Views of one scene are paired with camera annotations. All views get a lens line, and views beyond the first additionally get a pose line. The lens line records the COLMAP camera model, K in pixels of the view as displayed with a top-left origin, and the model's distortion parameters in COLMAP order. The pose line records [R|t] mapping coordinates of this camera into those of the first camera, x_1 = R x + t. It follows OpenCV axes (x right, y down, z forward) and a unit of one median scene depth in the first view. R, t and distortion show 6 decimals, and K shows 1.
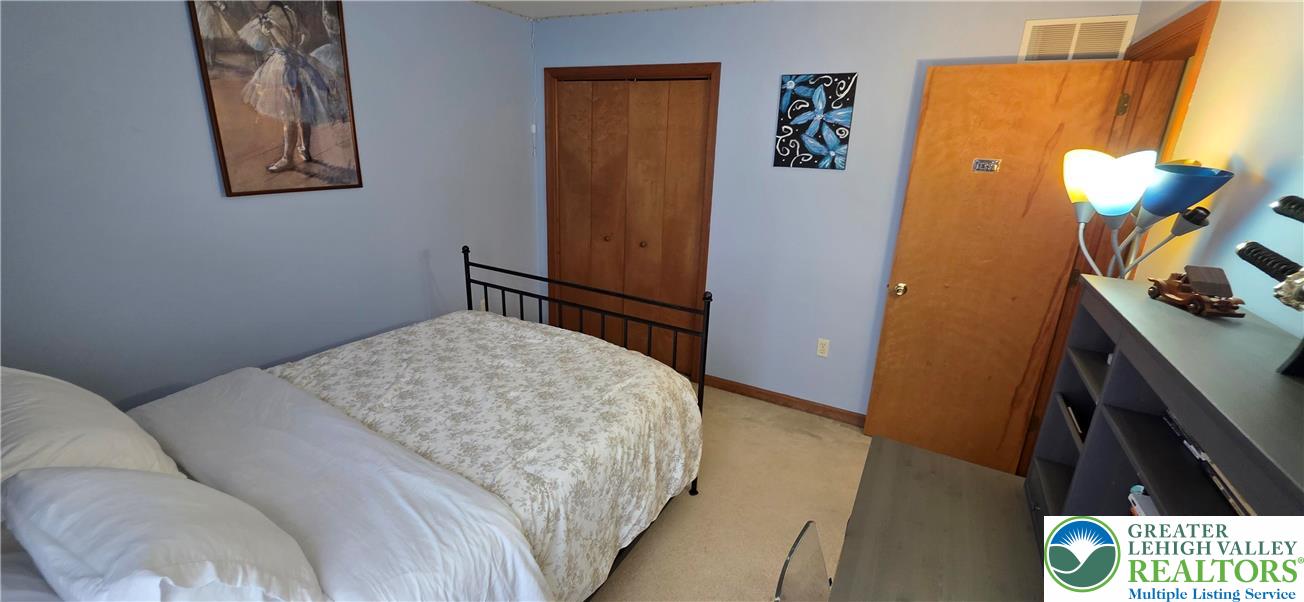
lens RADIAL K [[521.7, 0, 646.1], [0, 521.7, 298.8], [0, 0, 1]] dist [0.001360, -0.000023]
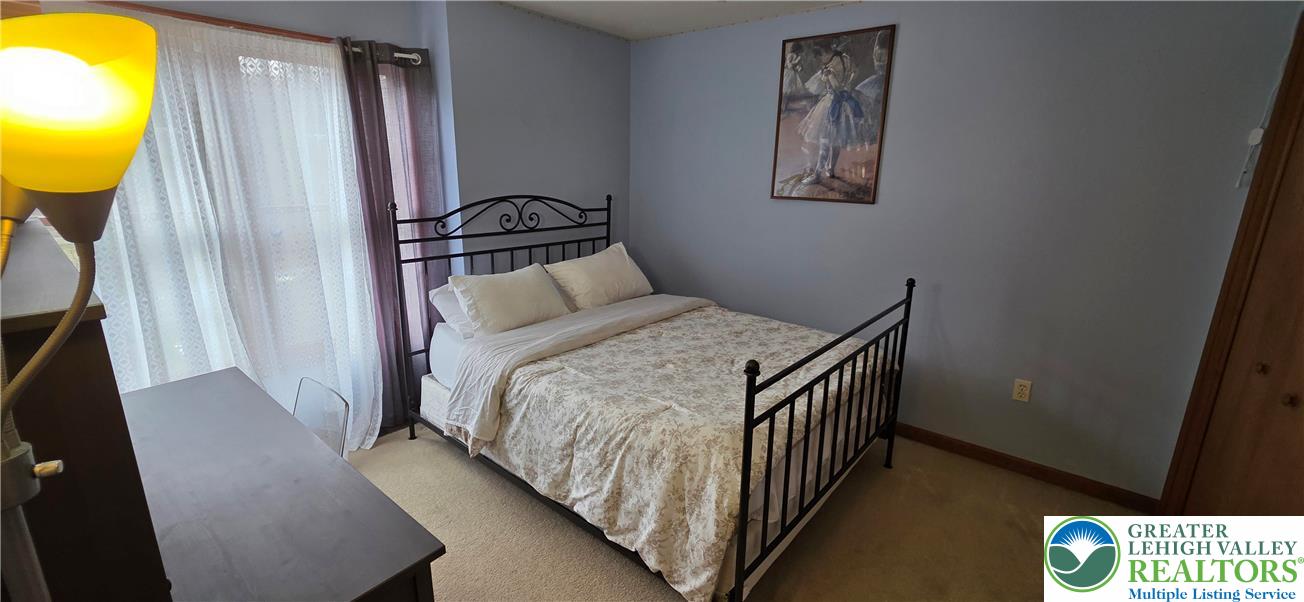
lens RADIAL K [[521.7, 0, 651.9], [0, 521.7, 297.4], [0, 0, 1]] dist [0.001360, -0.000023]
pose [[-0.176034, 0.201985, -0.963439, 0.705411], [-0.312292, 0.916706, 0.249247, -0.194272], [0.933534, 0.344750, -0.098293, 0.890582]]
